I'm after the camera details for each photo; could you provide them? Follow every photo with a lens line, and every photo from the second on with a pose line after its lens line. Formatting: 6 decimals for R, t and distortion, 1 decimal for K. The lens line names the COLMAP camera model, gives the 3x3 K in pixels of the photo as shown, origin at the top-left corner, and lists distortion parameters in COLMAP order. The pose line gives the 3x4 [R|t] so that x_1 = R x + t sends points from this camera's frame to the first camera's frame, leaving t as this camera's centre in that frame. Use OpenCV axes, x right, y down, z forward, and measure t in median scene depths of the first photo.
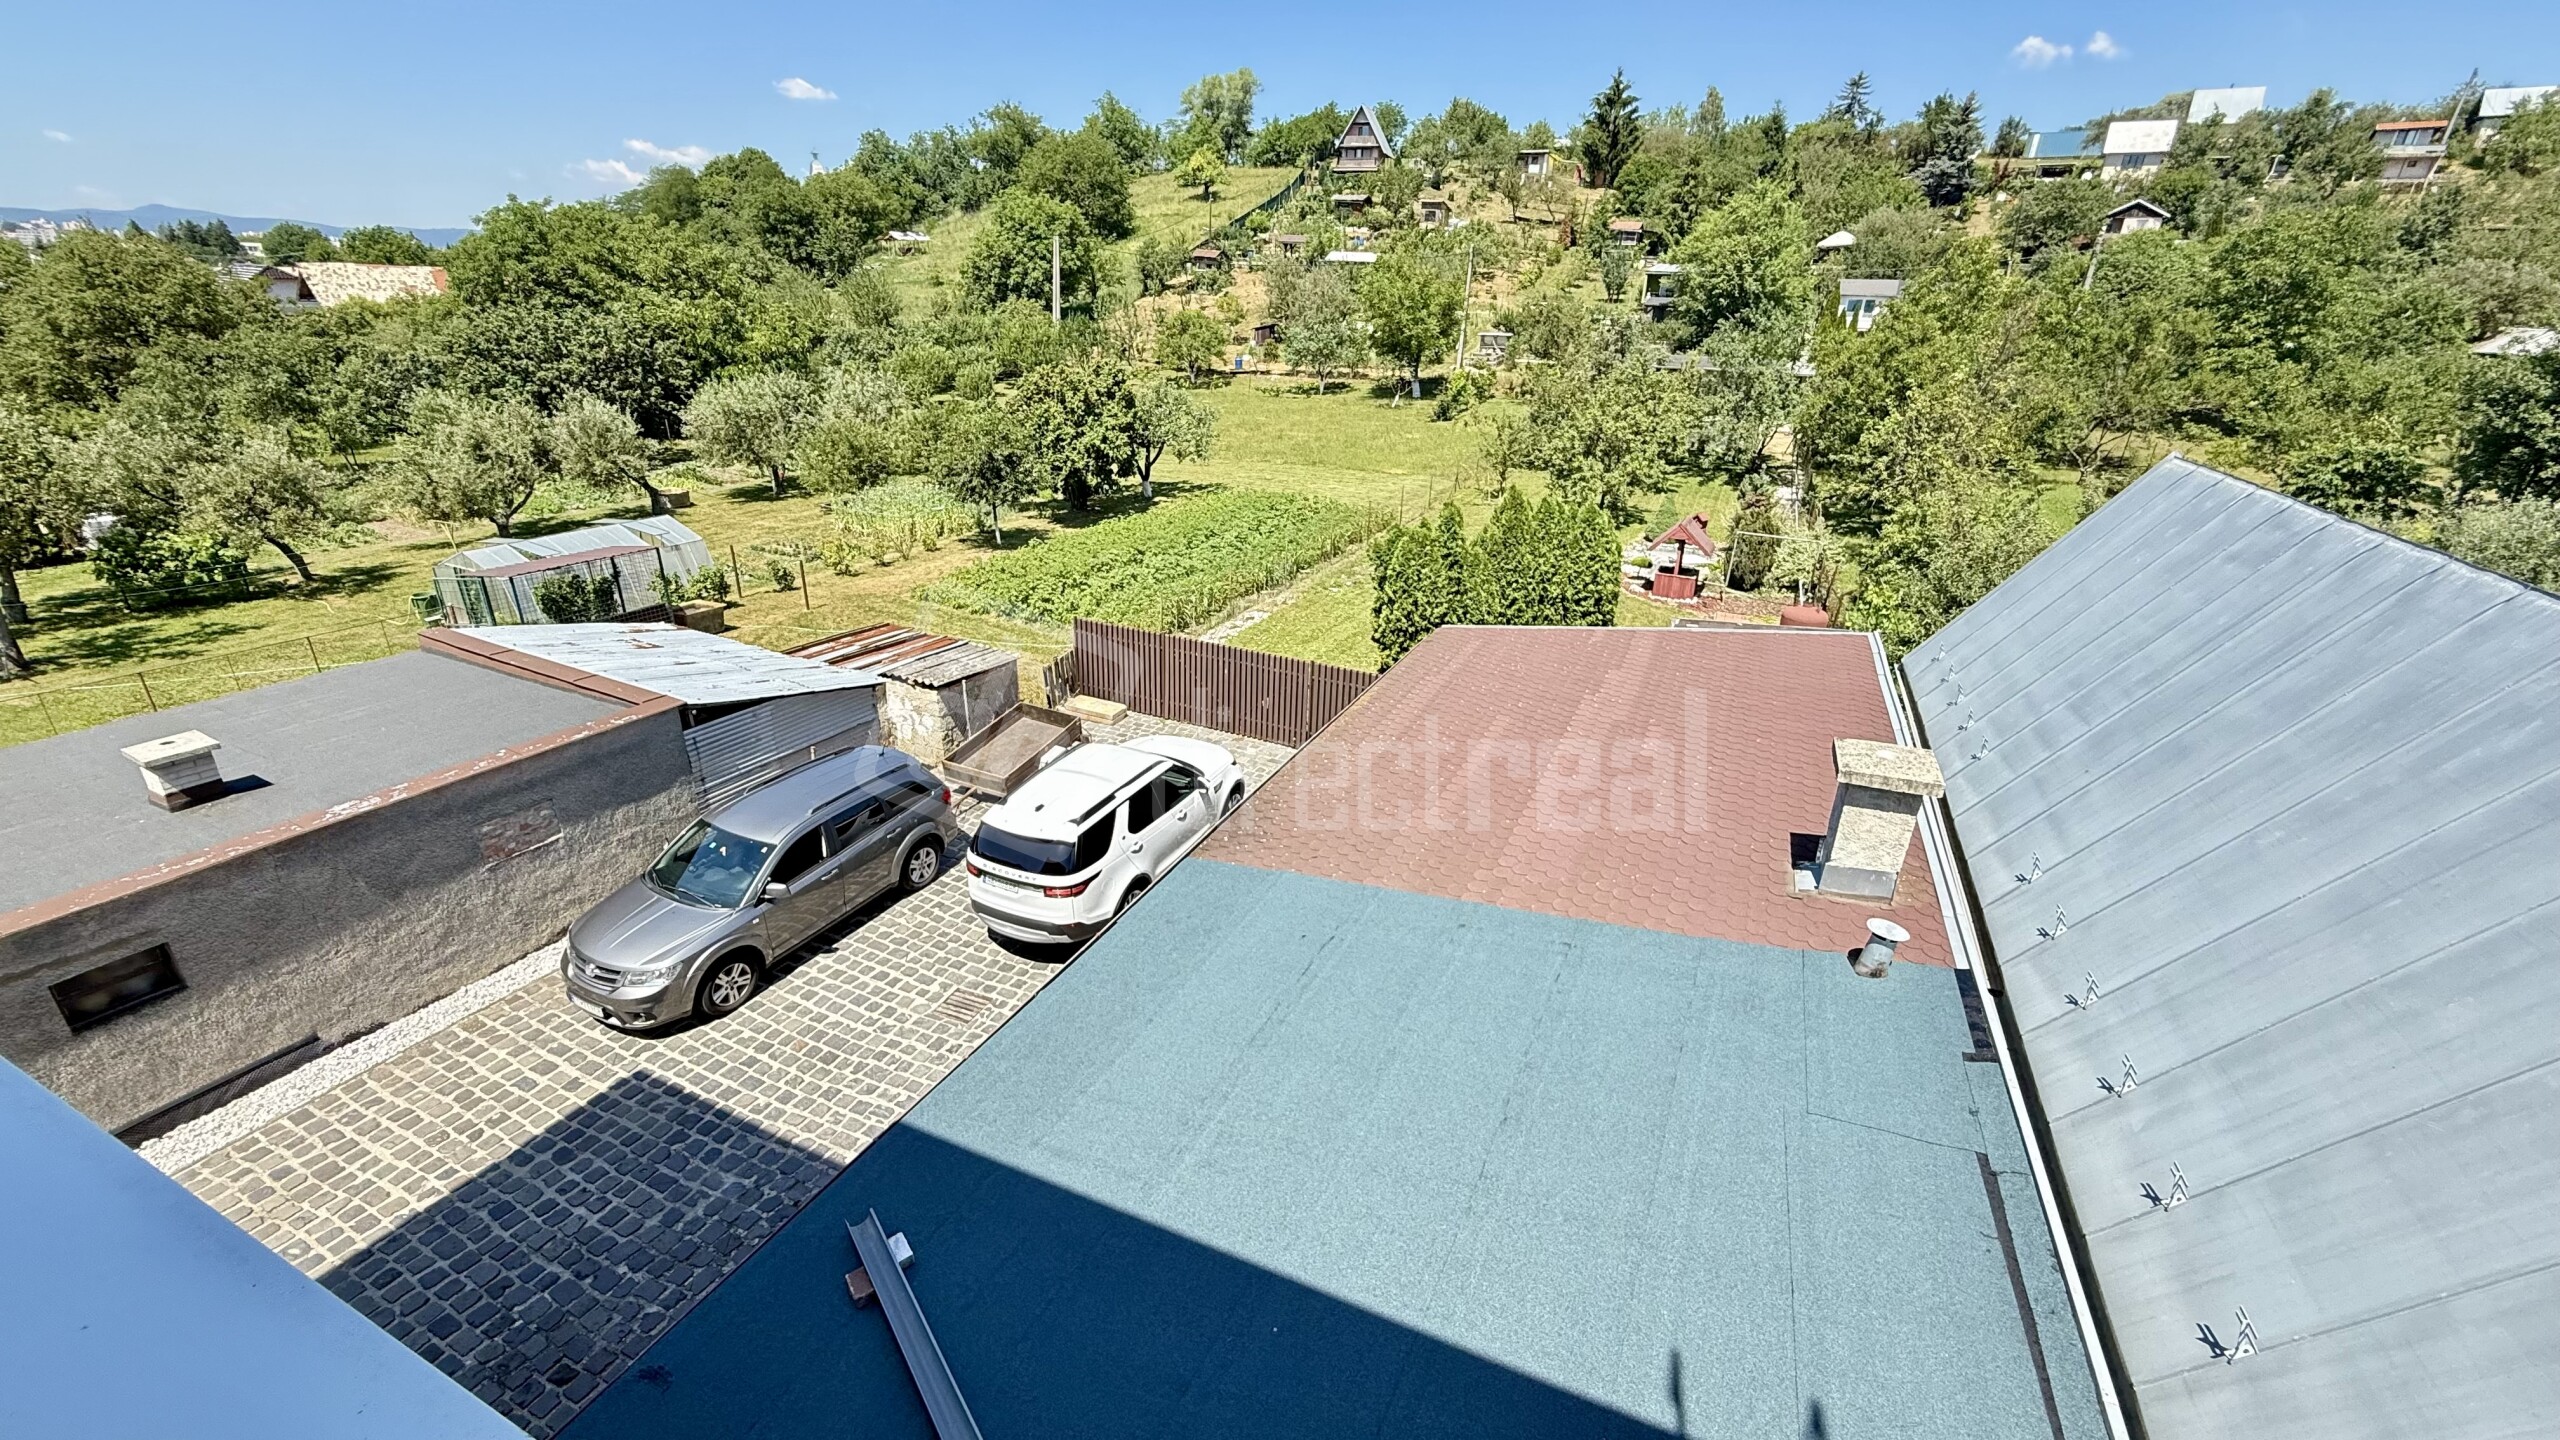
lens RADIAL K [[1017.7, 0, 1274.8], [0, 1017.7, 724.7], [0, 0, 1]] dist [-0.000418, 0.000211]
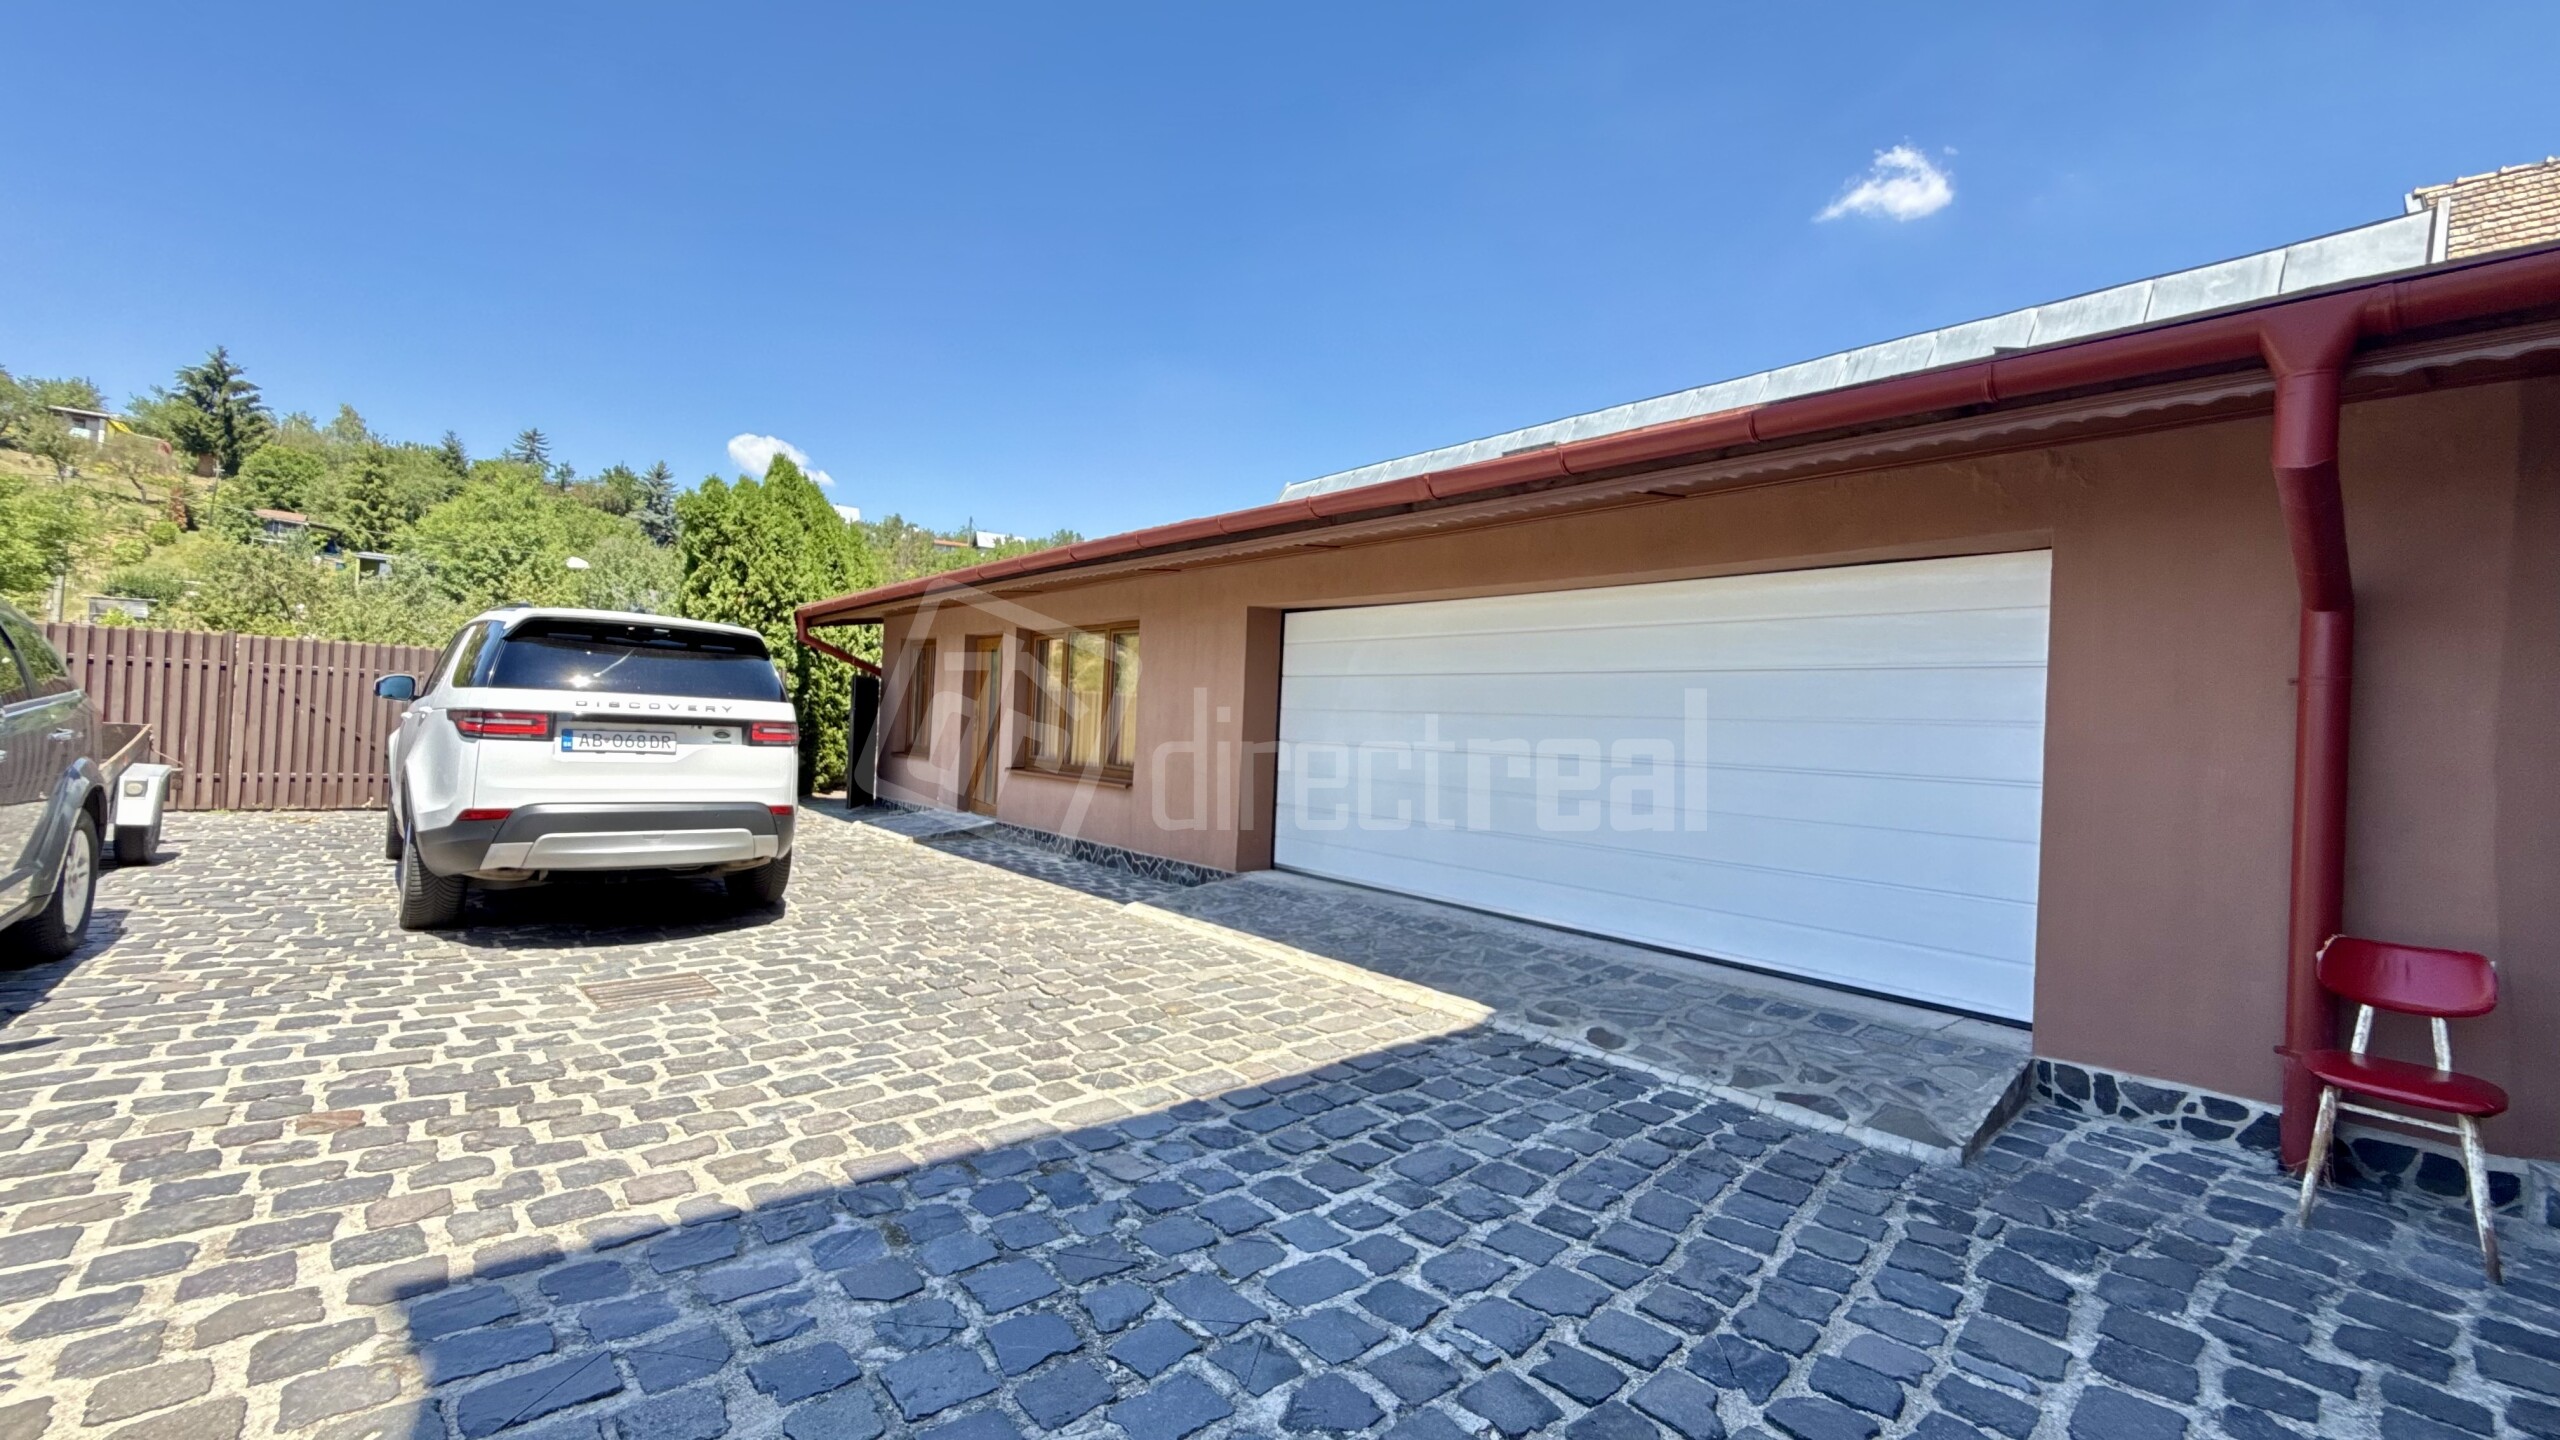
lens RADIAL K [[1022.2, 0, 1280.0], [0, 1022.2, 720.0], [0, 0, 1]] dist [-0.001411, 0.000190]
pose [[0.419534, -0.002712, 0.907736, -0.133367], [0.318321, 0.936933, -0.144321, 0.072876], [-0.850096, 0.349499, 0.393938, 0.135043]]
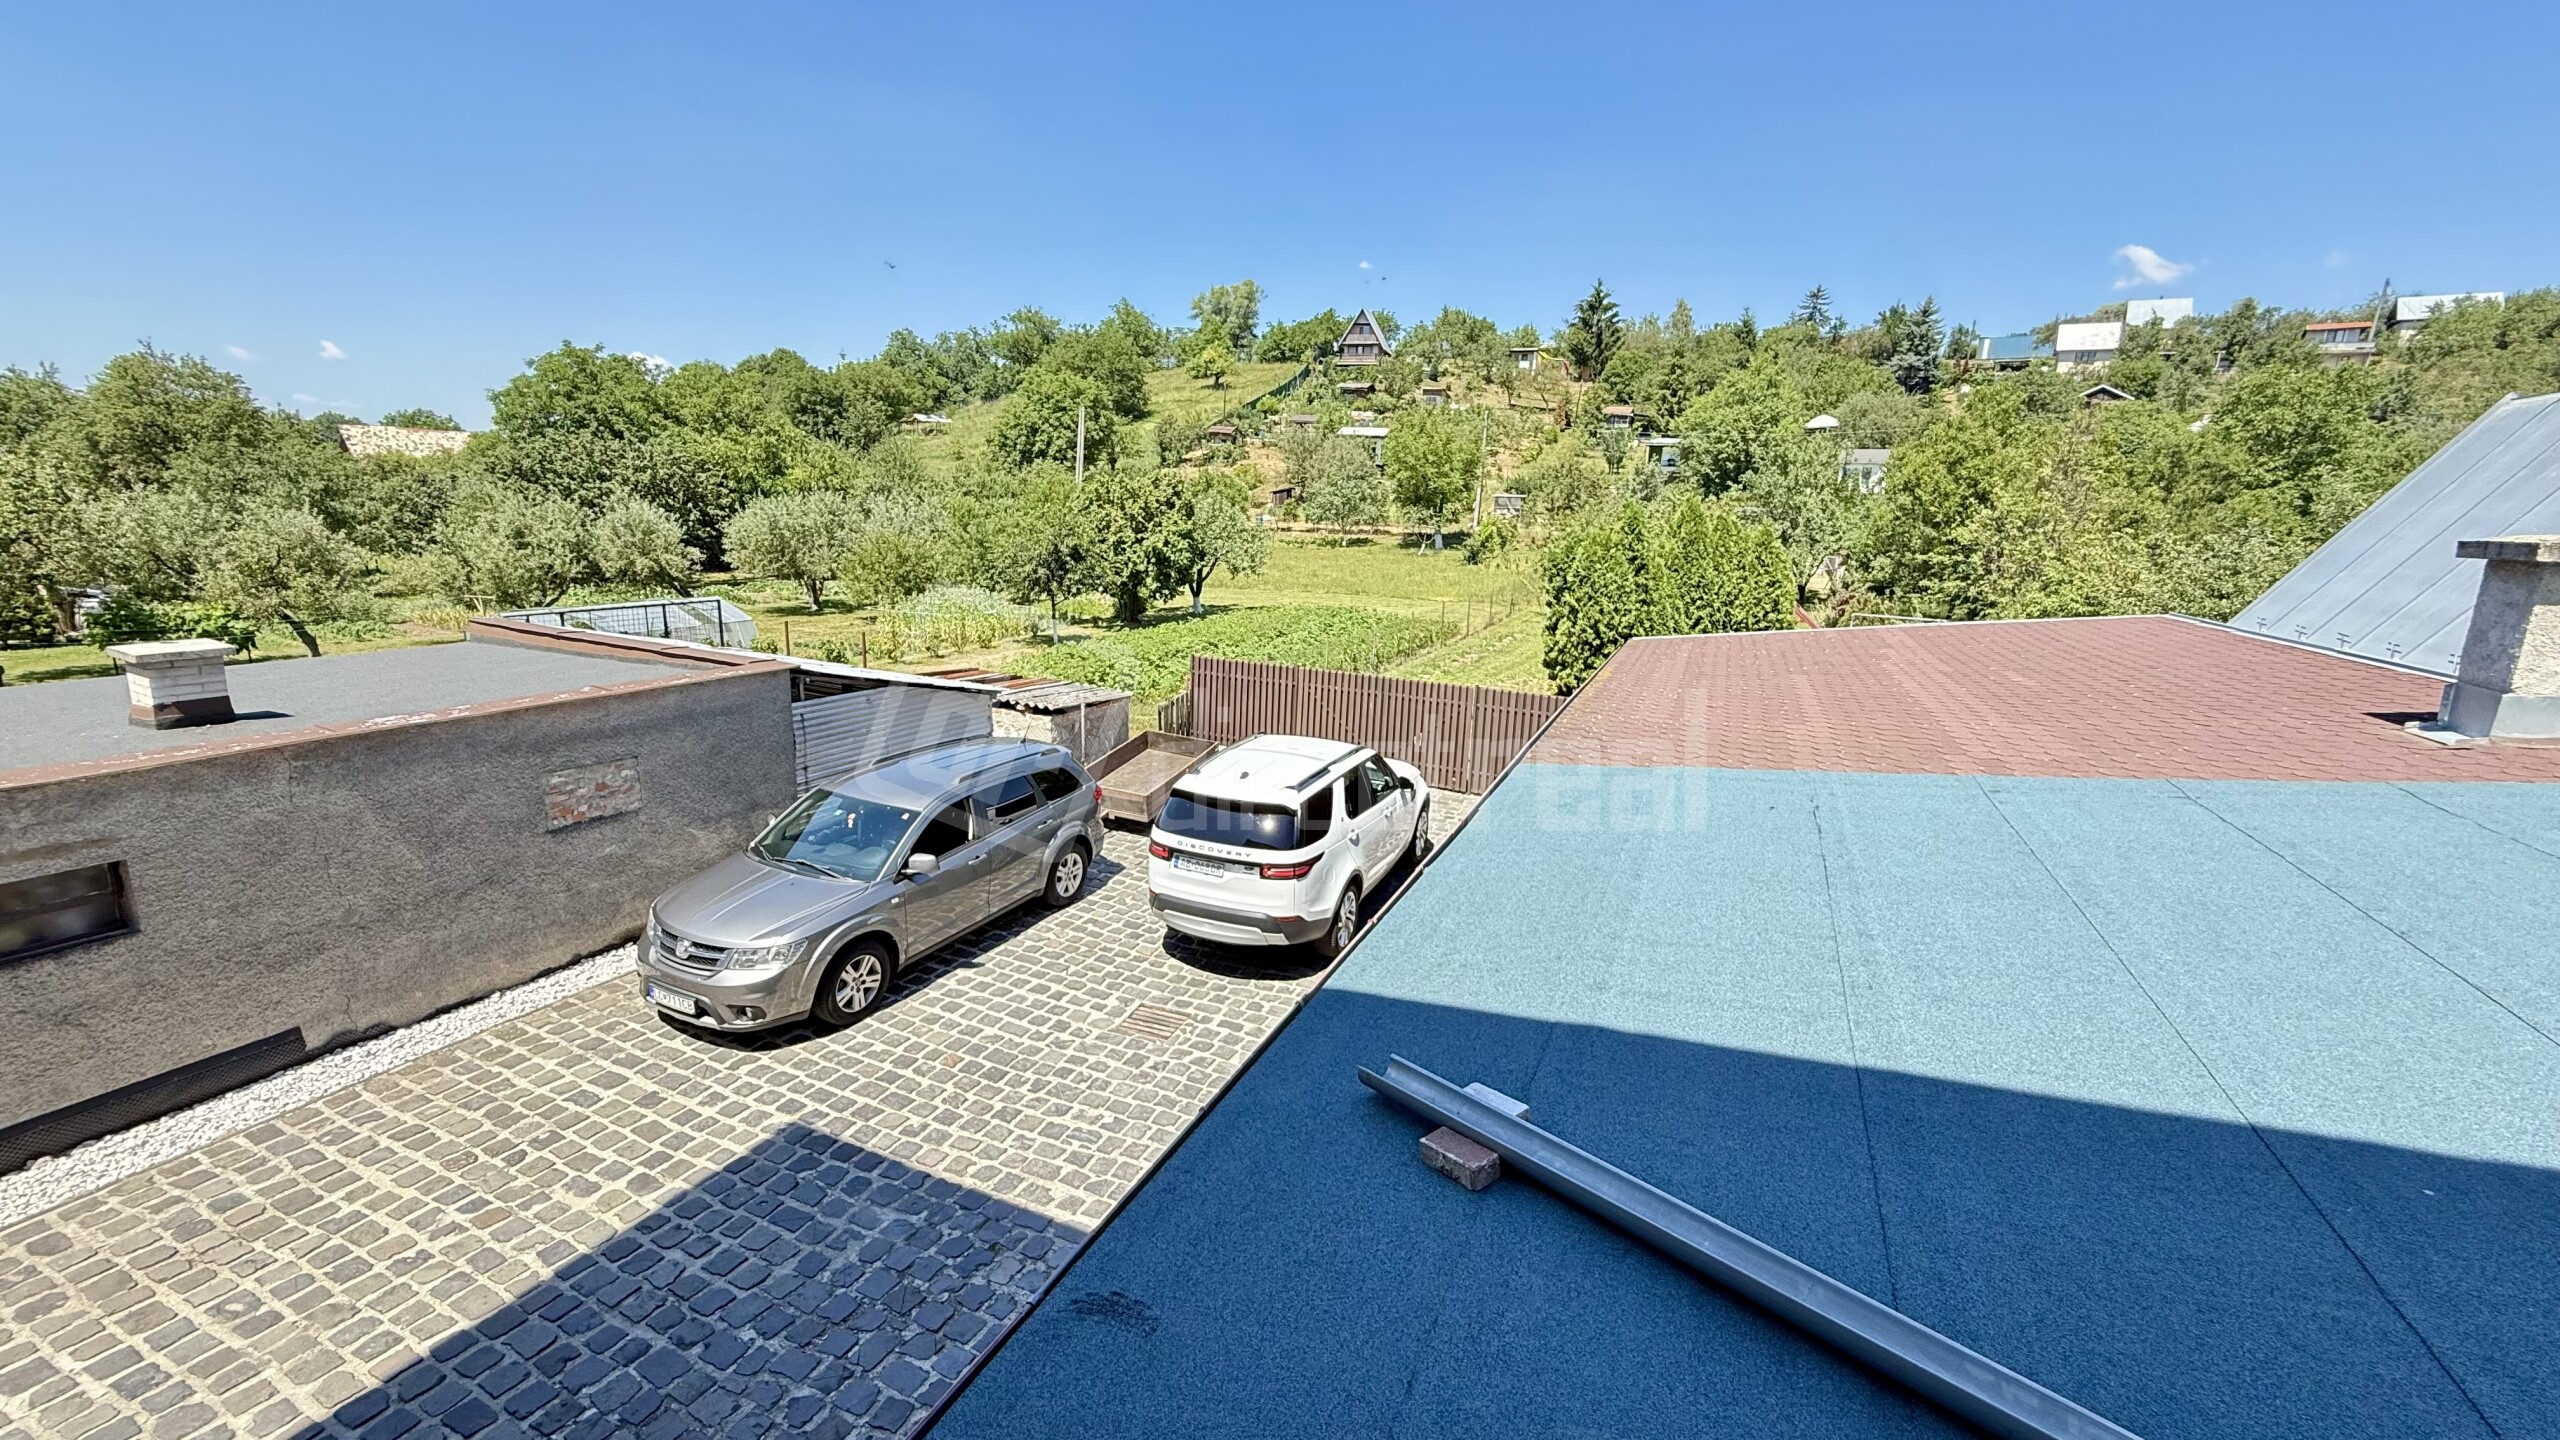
lens RADIAL K [[1021.0, 0, 1275.9], [0, 1021.0, 722.0], [0, 0, 1]] dist [0.000174, 0.000008]
pose [[0.999891, 0.003931, 0.014261, -0.052756], [-0.001285, 0.983480, -0.181015, 0.044964], [-0.014737, 0.180977, 0.983377, 0.048076]]
